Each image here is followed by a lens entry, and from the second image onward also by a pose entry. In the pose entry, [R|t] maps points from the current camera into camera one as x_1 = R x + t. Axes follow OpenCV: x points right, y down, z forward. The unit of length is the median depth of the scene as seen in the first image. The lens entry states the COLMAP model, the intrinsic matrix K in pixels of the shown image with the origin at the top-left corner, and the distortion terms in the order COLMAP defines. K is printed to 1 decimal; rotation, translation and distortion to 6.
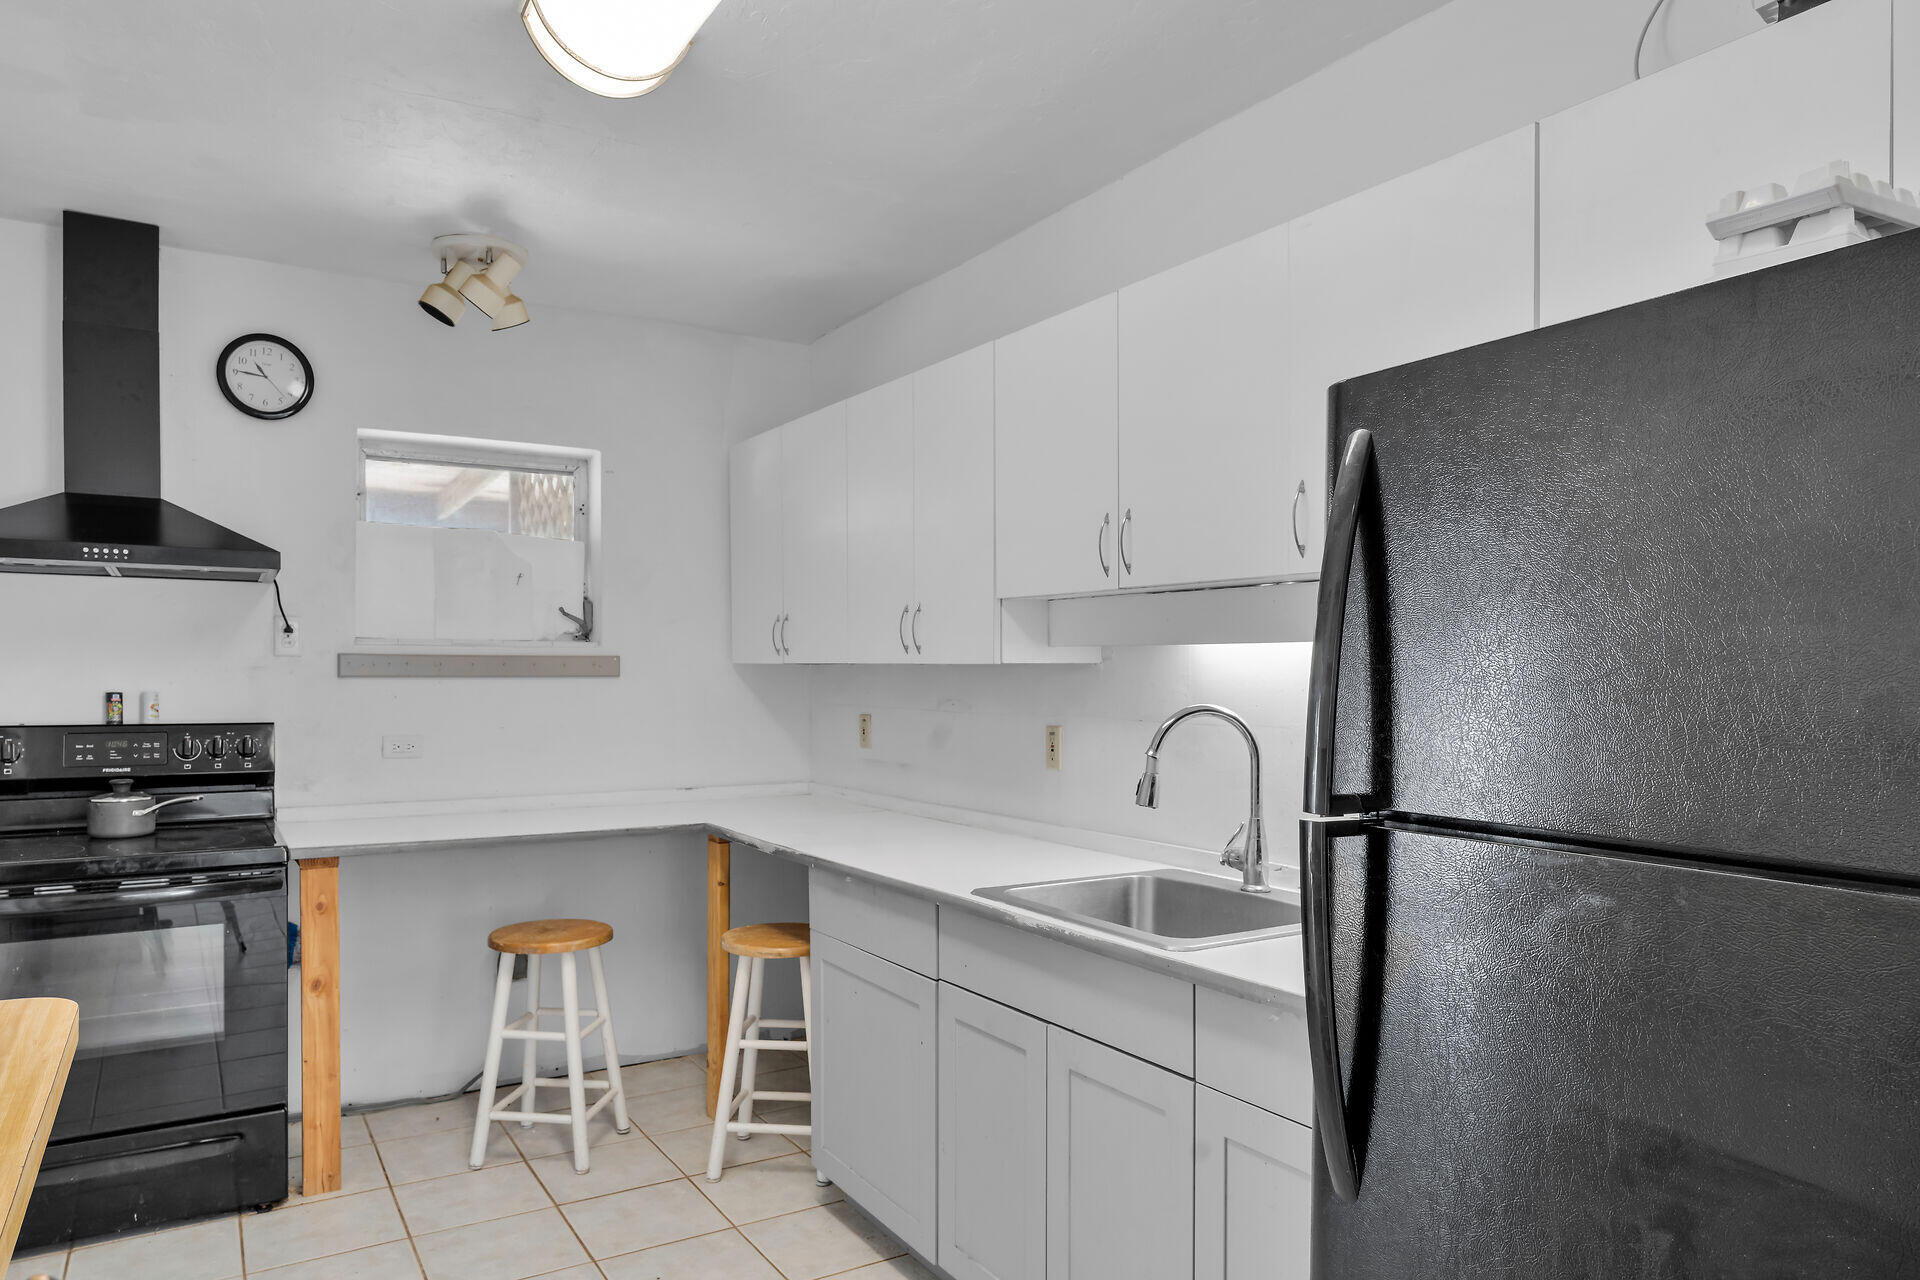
lens RADIAL K [[1225.0, 0, 931.7], [0, 1225.0, 691.7], [0, 0, 1]] dist [-0.008779, -0.003144]
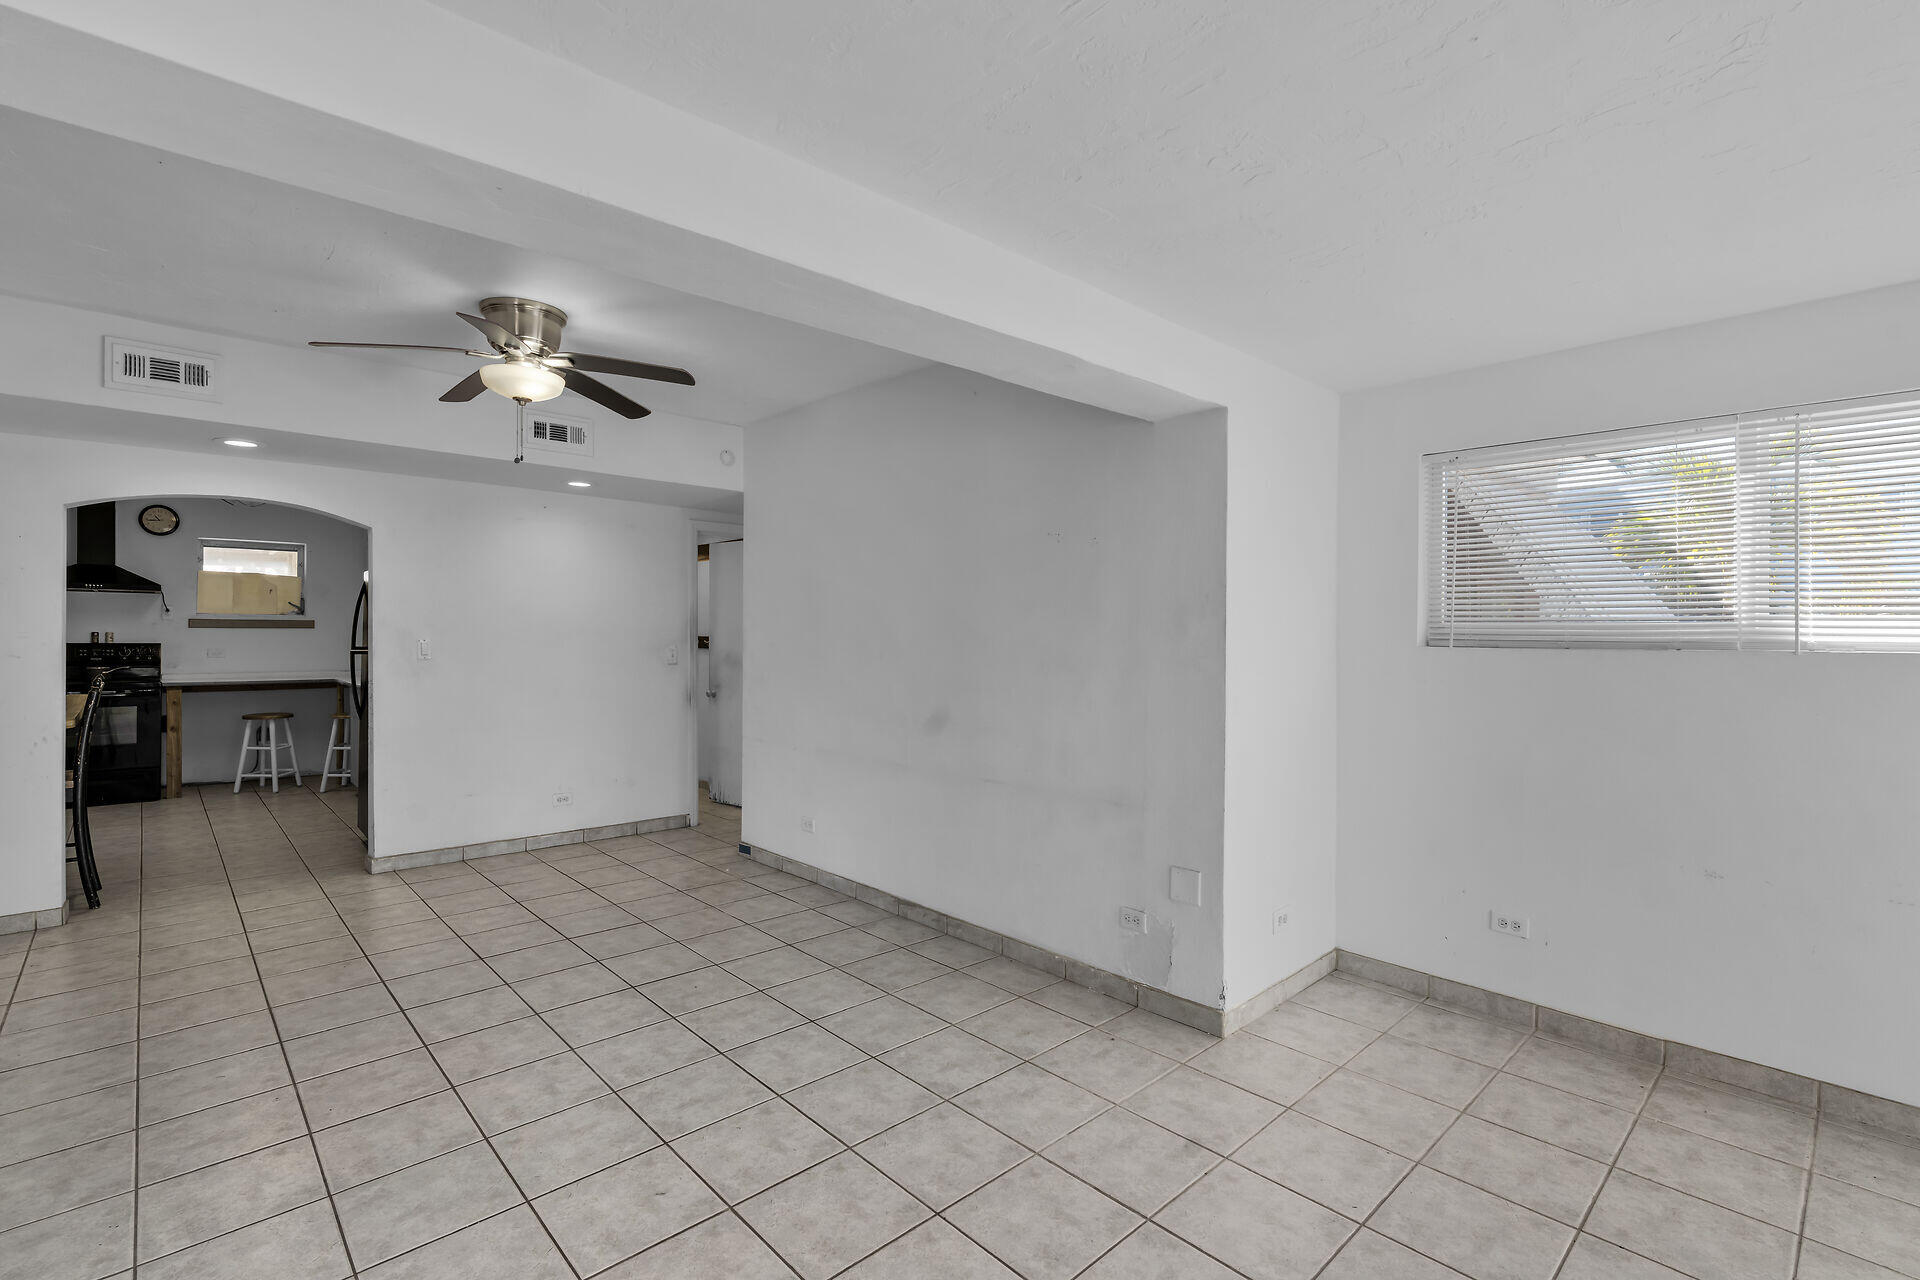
lens RADIAL K [[928.8, 0, 956.0], [0, 928.8, 638.1], [0, 0, 1]] dist [0.006155, 0.001027]
pose [[0.985436, 0.002027, 0.170034, 0.947497], [-0.000368, 0.999952, -0.009790, 0.034927], [-0.170046, 0.009585, 0.985389, -1.504138]]
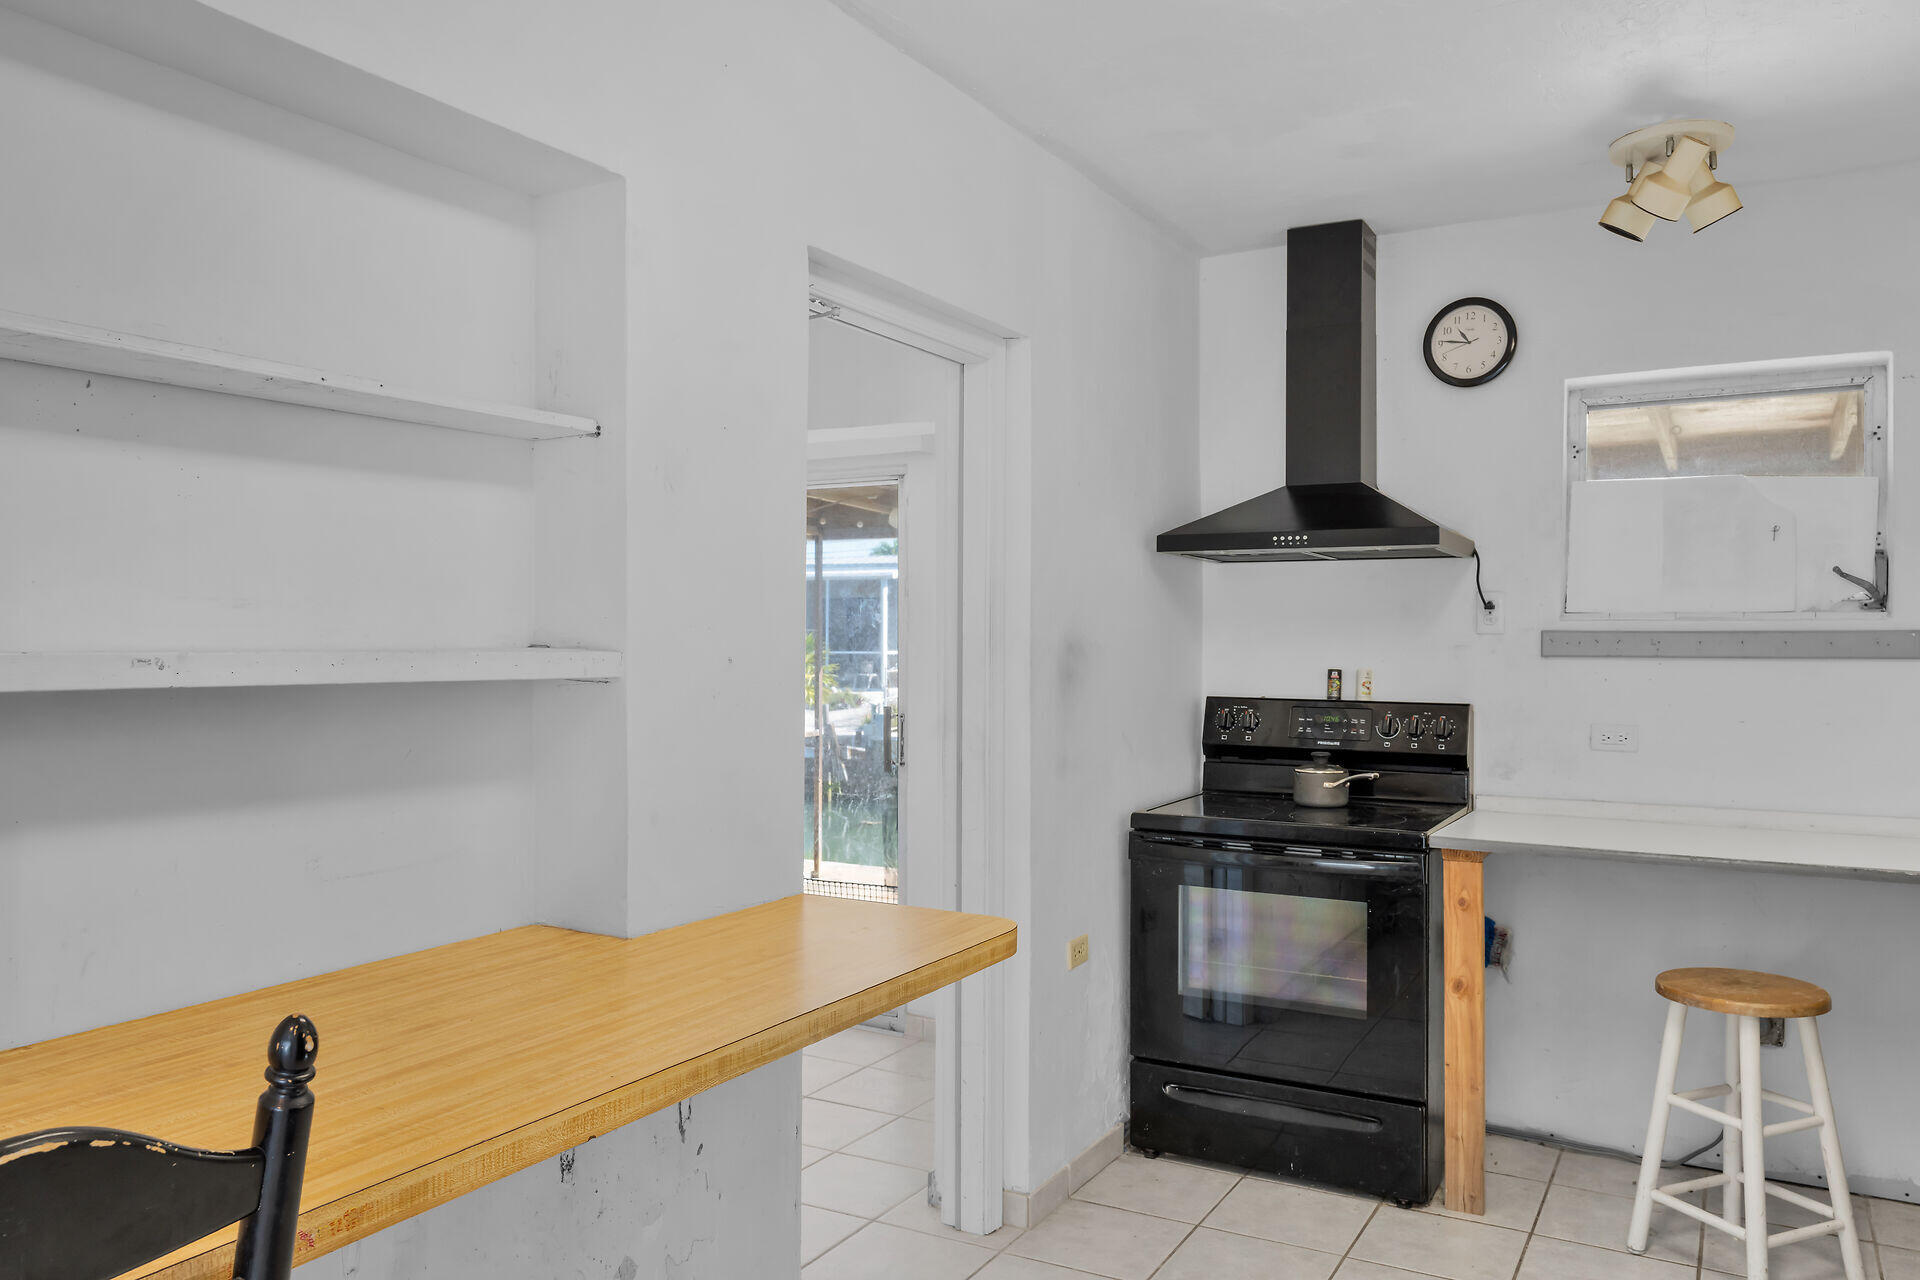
lens RADIAL K [[1387.7, 0, 950.5], [0, 1387.7, 647.1], [0, 0, 1]] dist [0.000402, 0.002871]
pose [[0.483606, 0.001445, -0.875285, 0.223924], [-0.017557, 0.999813, -0.008050, -0.003567], [0.875110, 0.019261, 0.483541, 0.130873]]
